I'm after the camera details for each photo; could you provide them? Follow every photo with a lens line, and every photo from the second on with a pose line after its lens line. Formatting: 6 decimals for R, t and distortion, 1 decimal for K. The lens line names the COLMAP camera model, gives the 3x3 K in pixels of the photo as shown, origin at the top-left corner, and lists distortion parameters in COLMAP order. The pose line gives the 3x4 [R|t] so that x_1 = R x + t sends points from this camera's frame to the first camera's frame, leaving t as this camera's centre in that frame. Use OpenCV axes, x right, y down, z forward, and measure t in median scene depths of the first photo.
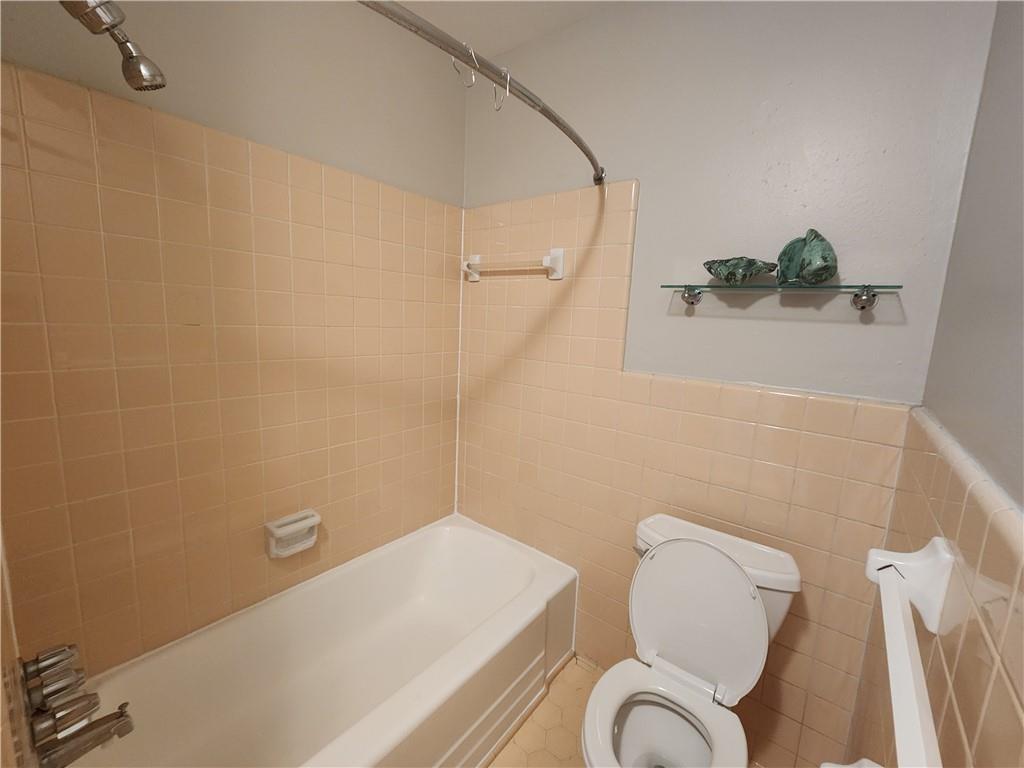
lens RADIAL K [[418.0, 0, 511.0], [0, 418.0, 383.2], [0, 0, 1]] dist [-0.000620, -0.002483]
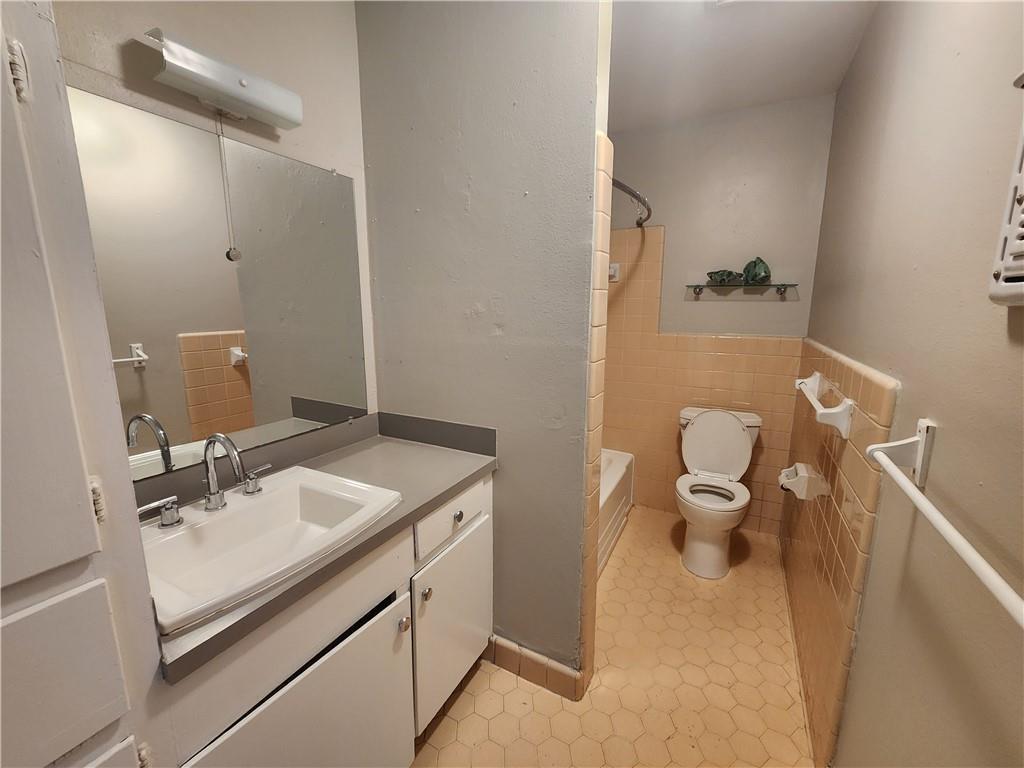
lens RADIAL K [[418.0, 0, 513.0], [0, 418.0, 386.8], [0, 0, 1]] dist [-0.000620, -0.002483]
pose [[0.982323, -0.075542, 0.171272, -0.848807], [0.069583, 0.996752, 0.040541, 0.103509], [-0.173778, -0.027907, 0.984389, -0.823526]]
